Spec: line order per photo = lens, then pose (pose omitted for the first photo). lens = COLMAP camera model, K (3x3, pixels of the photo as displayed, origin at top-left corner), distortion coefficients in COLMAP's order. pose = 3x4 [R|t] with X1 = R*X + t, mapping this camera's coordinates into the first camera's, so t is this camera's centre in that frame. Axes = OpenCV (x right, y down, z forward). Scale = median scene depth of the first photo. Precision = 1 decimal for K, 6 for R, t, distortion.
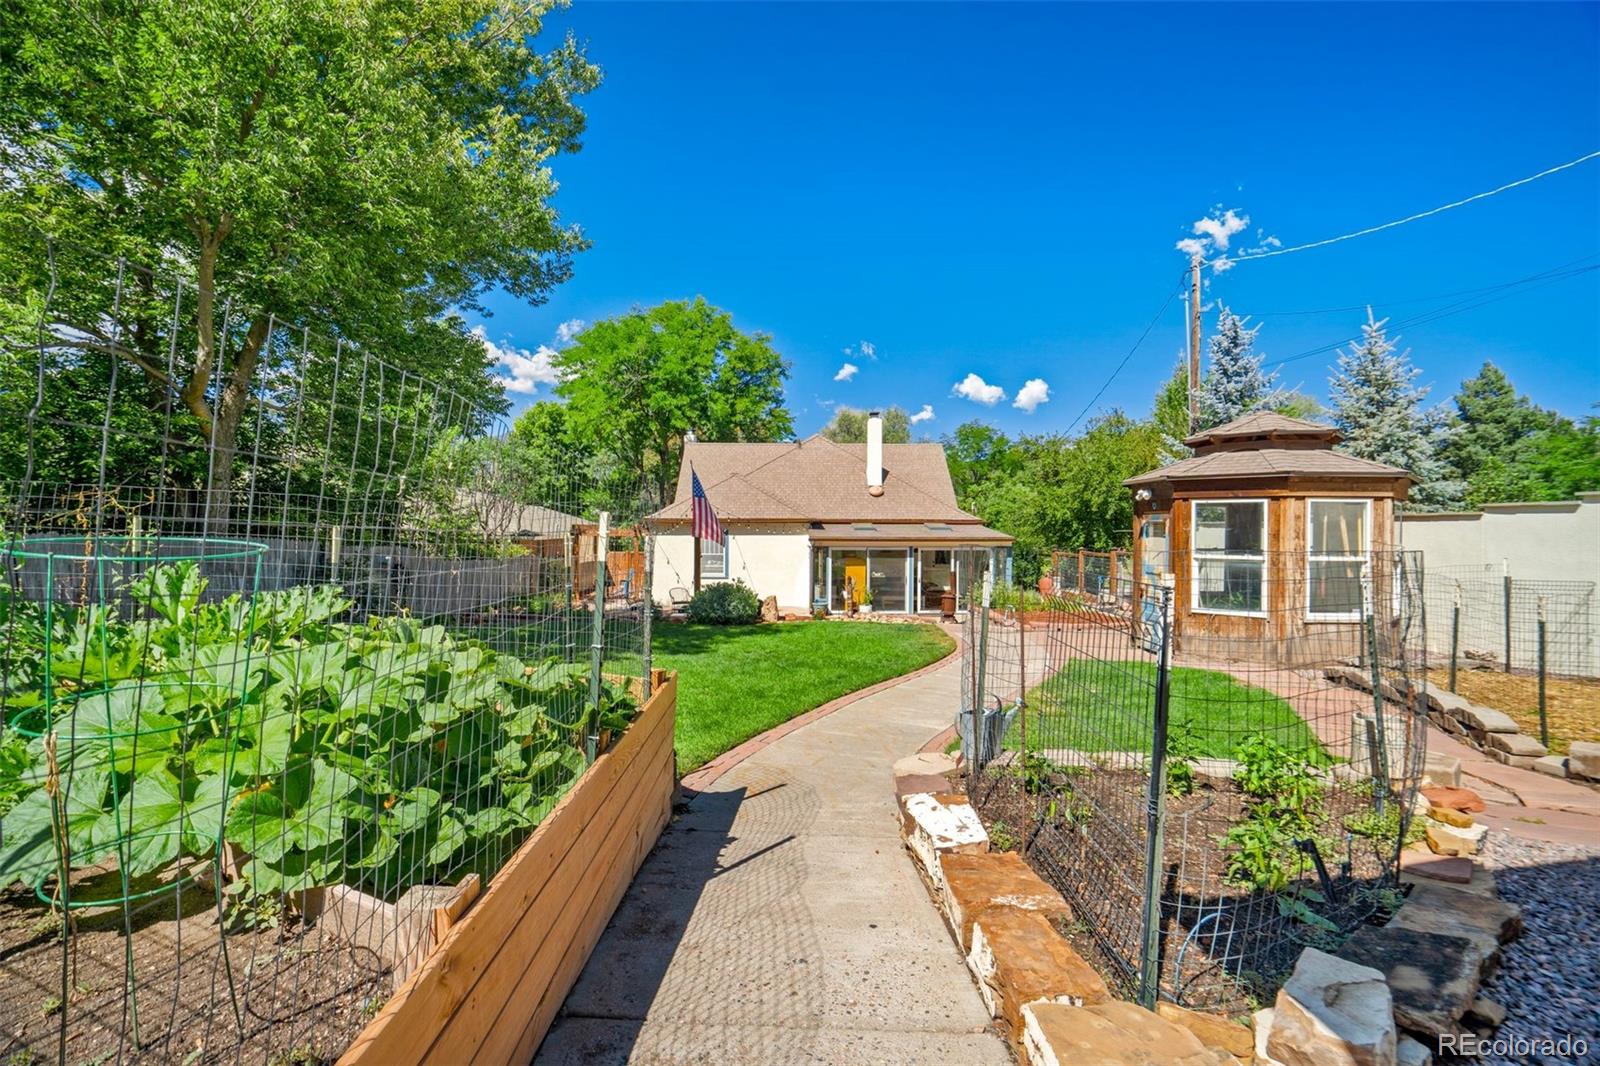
lens RADIAL K [[748.5, 0, 800.0], [0, 748.5, 533.0], [0, 0, 1]] dist [-0.018395, 0.000965]
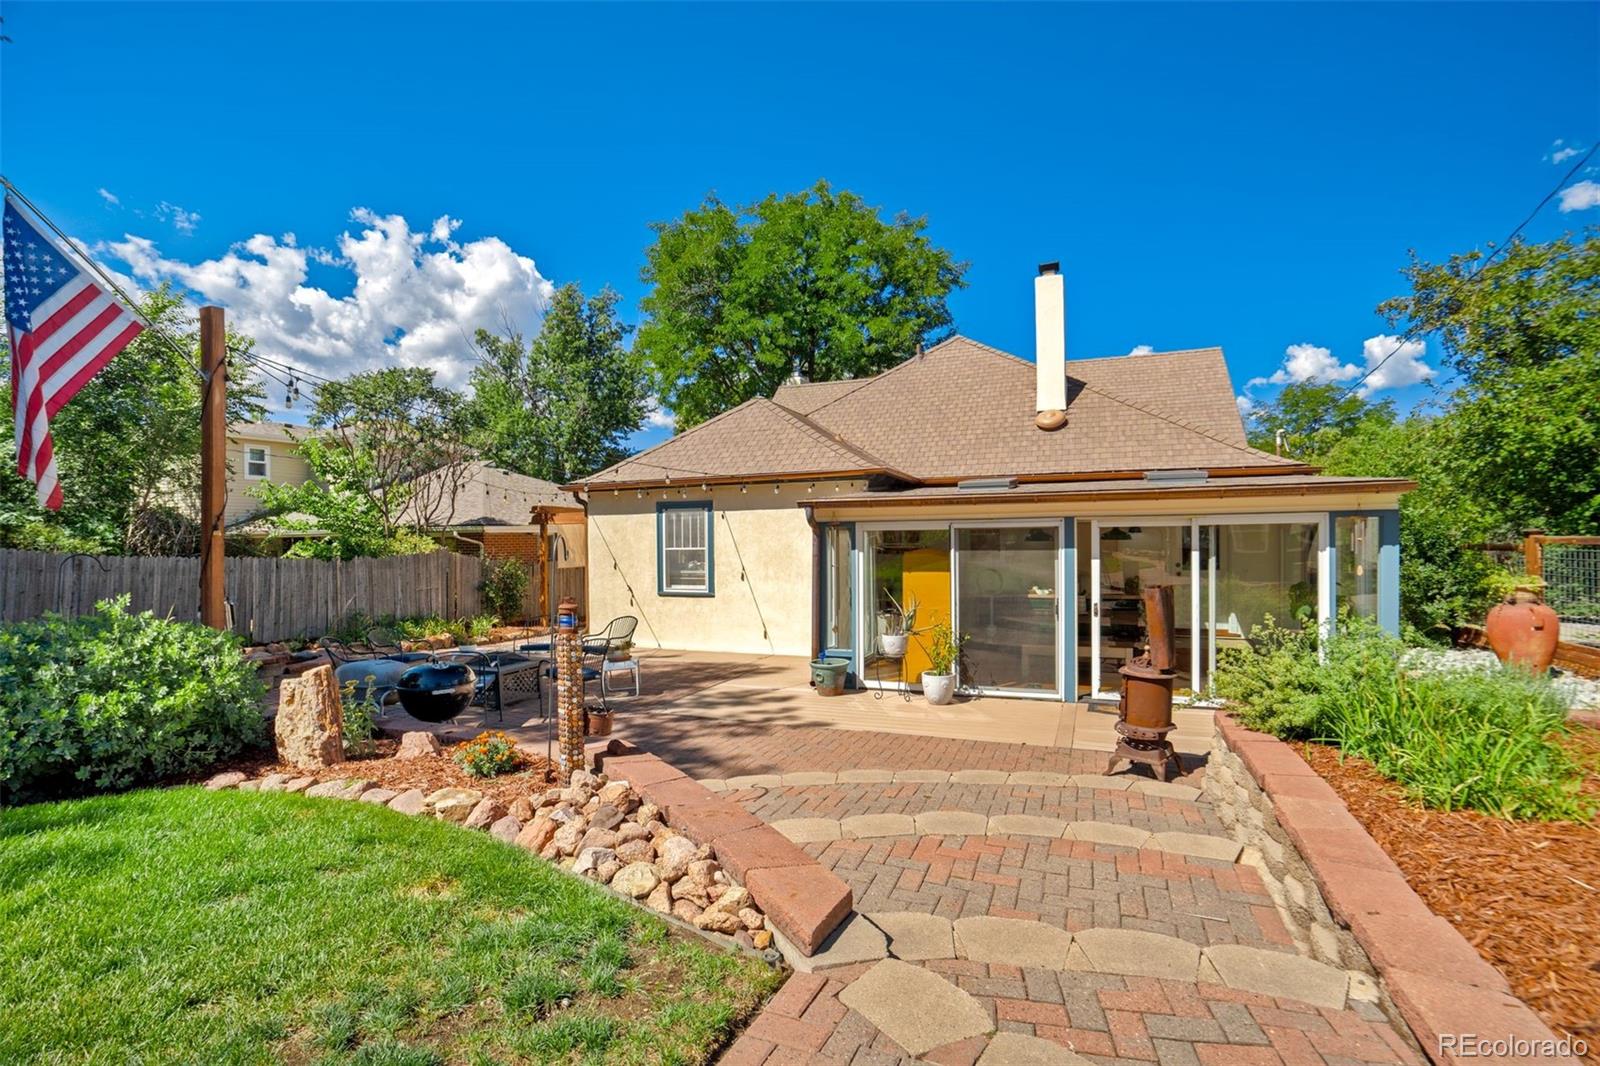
lens RADIAL K [[748.5, 0, 800.0], [0, 748.5, 533.0], [0, 0, 1]] dist [-0.018395, 0.000965]
pose [[0.926359, -0.017813, -0.376219, 0.125717], [0.011427, 0.999750, -0.019200, 0.023865], [0.376467, 0.013487, 0.926332, 0.466031]]
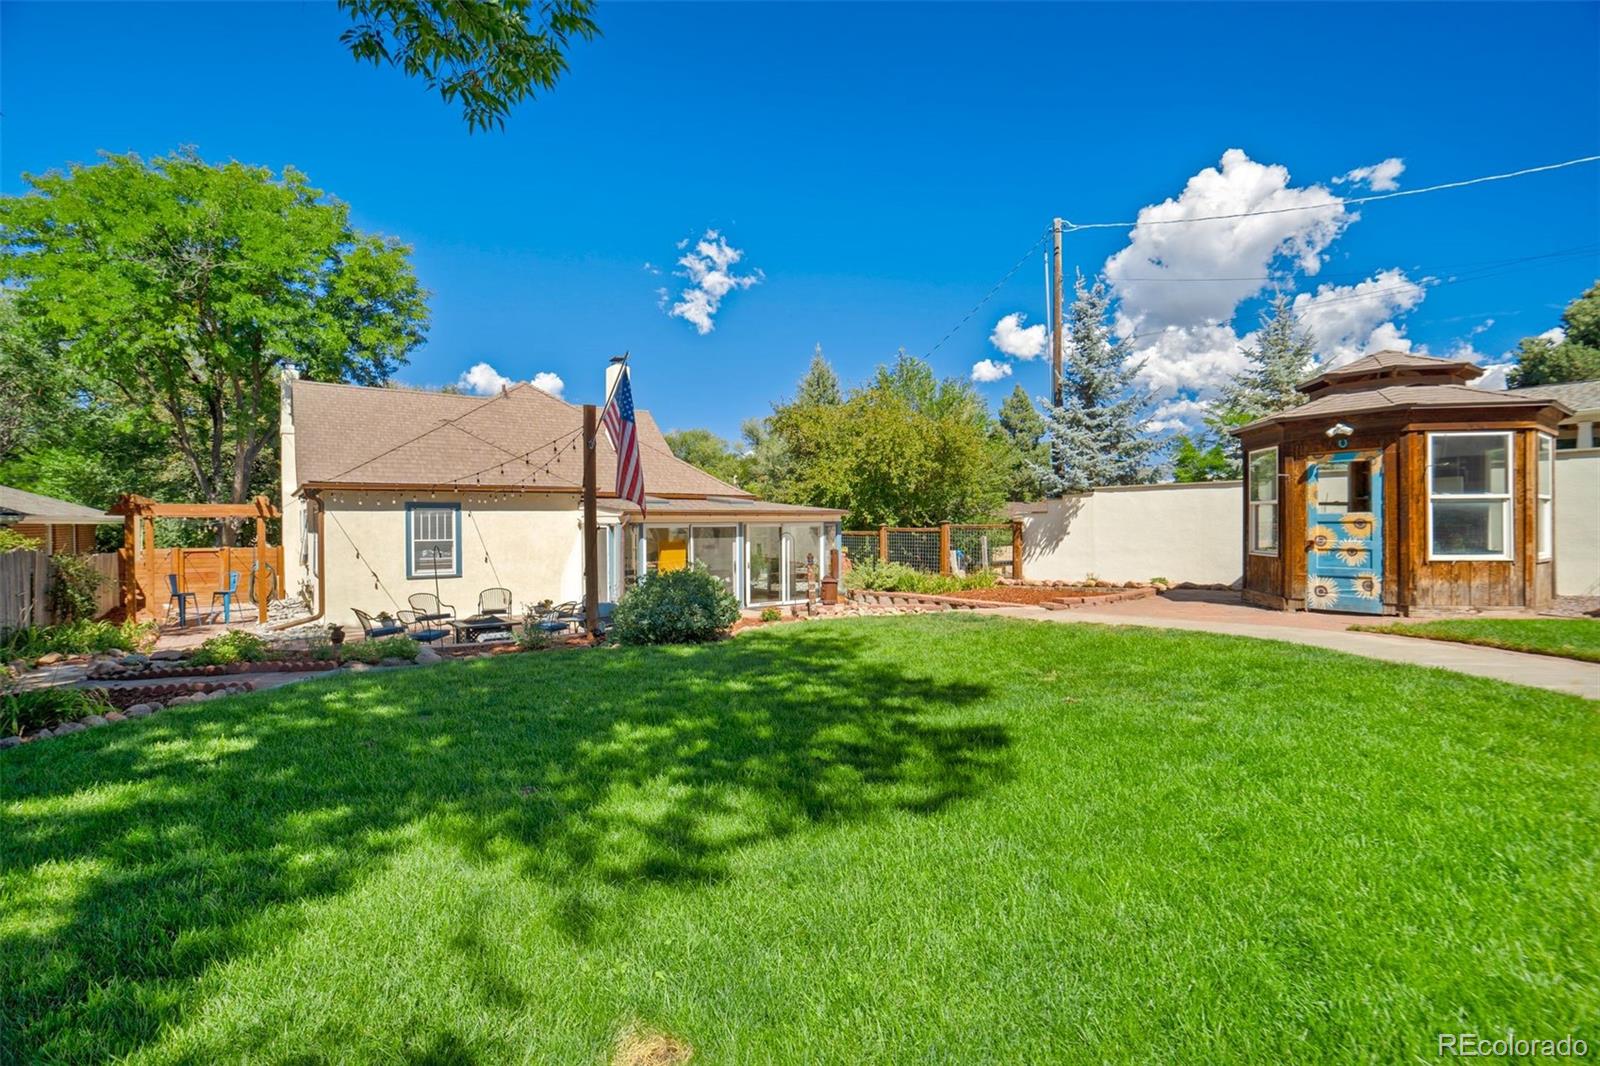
lens RADIAL K [[748.5, 0, 800.0], [0, 748.5, 533.0], [0, 0, 1]] dist [-0.018395, 0.000965]
pose [[0.812678, -0.014825, 0.582524, -0.199152], [0.014600, 0.999881, 0.005077, 0.019860], [-0.582530, 0.004379, 0.812798, 0.246948]]
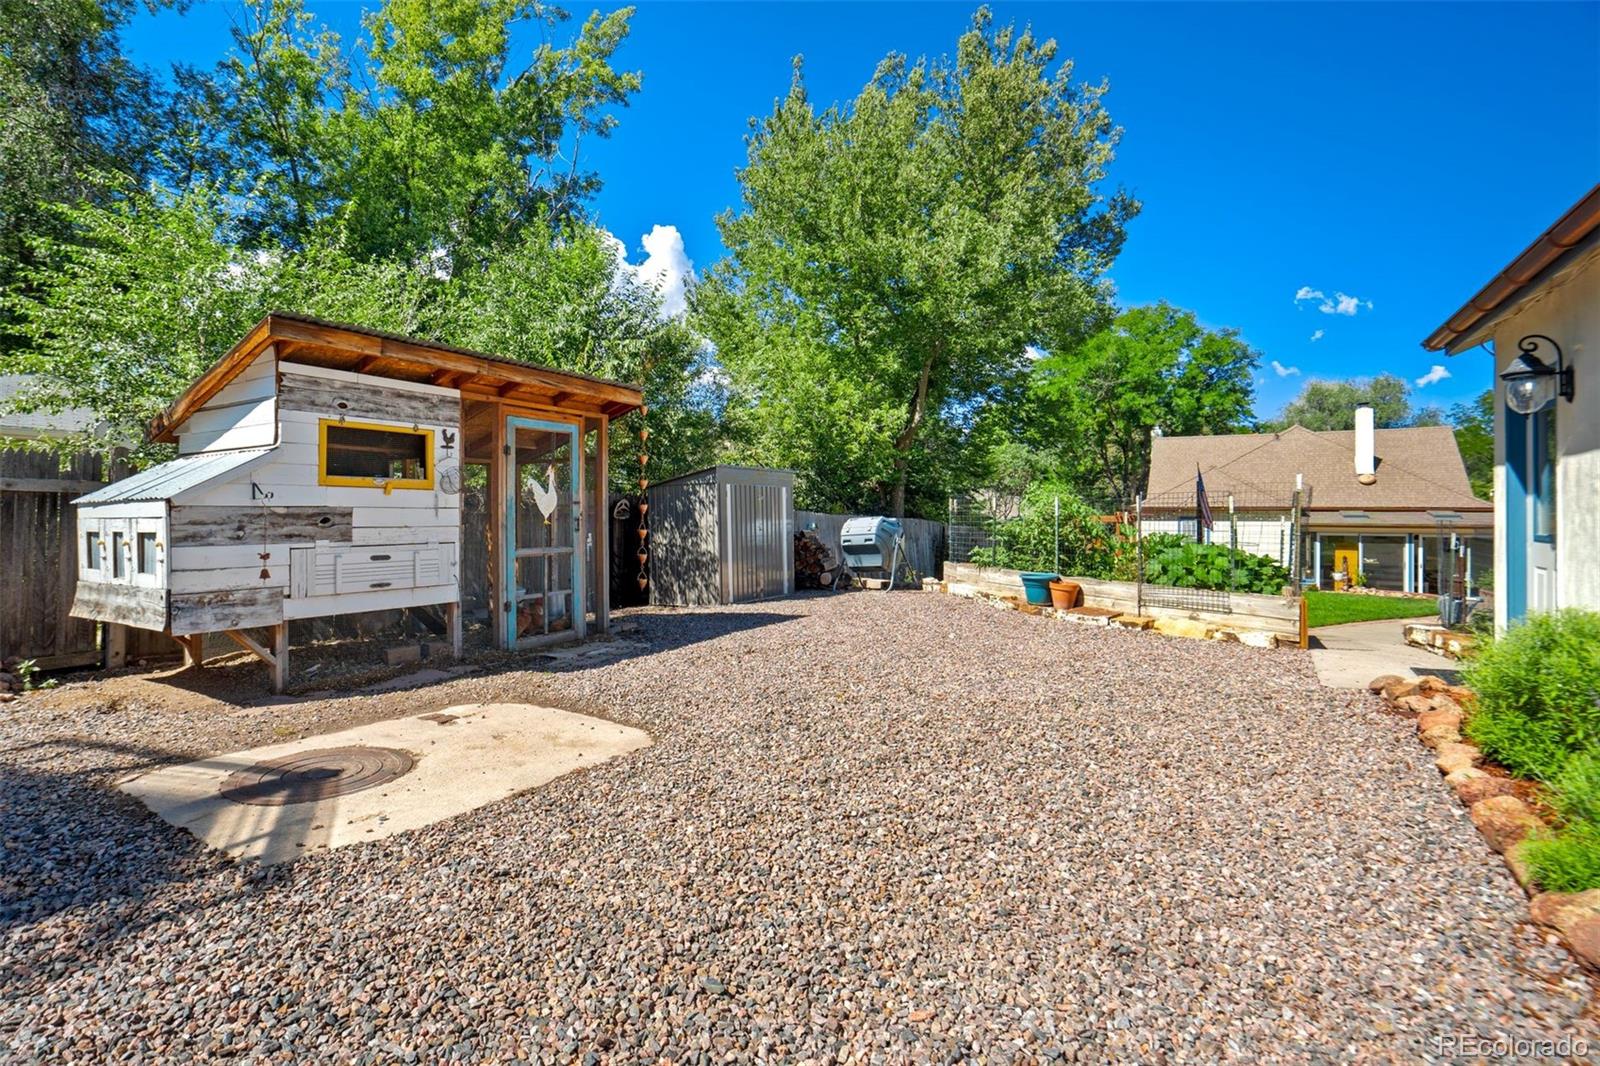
lens RADIAL K [[751.8, 0, 802.7], [0, 751.8, 501.2], [0, 0, 1]] dist [-0.020850, 0.000793]
pose [[0.858393, -0.003416, -0.512981, -0.036899], [-0.009620, 0.999695, -0.022754, 0.003973], [0.512902, 0.024467, 0.858099, -0.246894]]
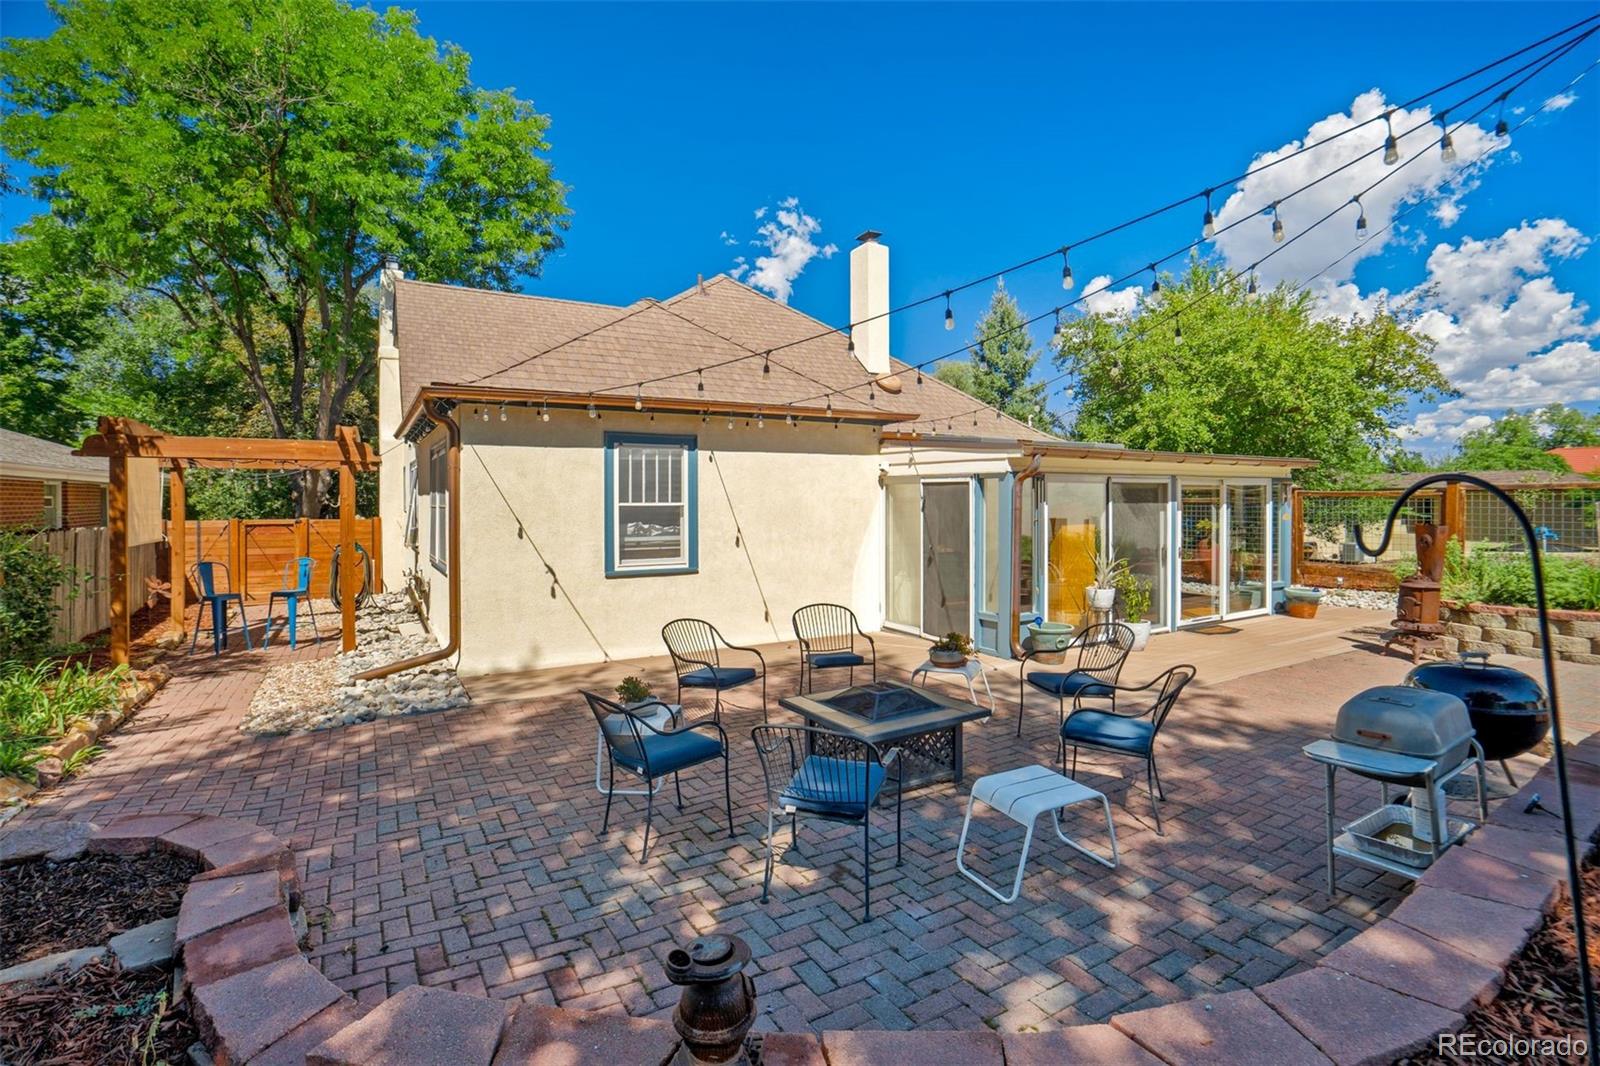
lens RADIAL K [[751.8, 0, 802.7], [0, 751.8, 501.2], [0, 0, 1]] dist [-0.020850, 0.000793]
pose [[0.862557, -0.006647, 0.505917, -0.196747], [0.012346, 0.999892, -0.007911, 0.025832], [-0.505810, 0.013069, 0.862546, 0.562688]]
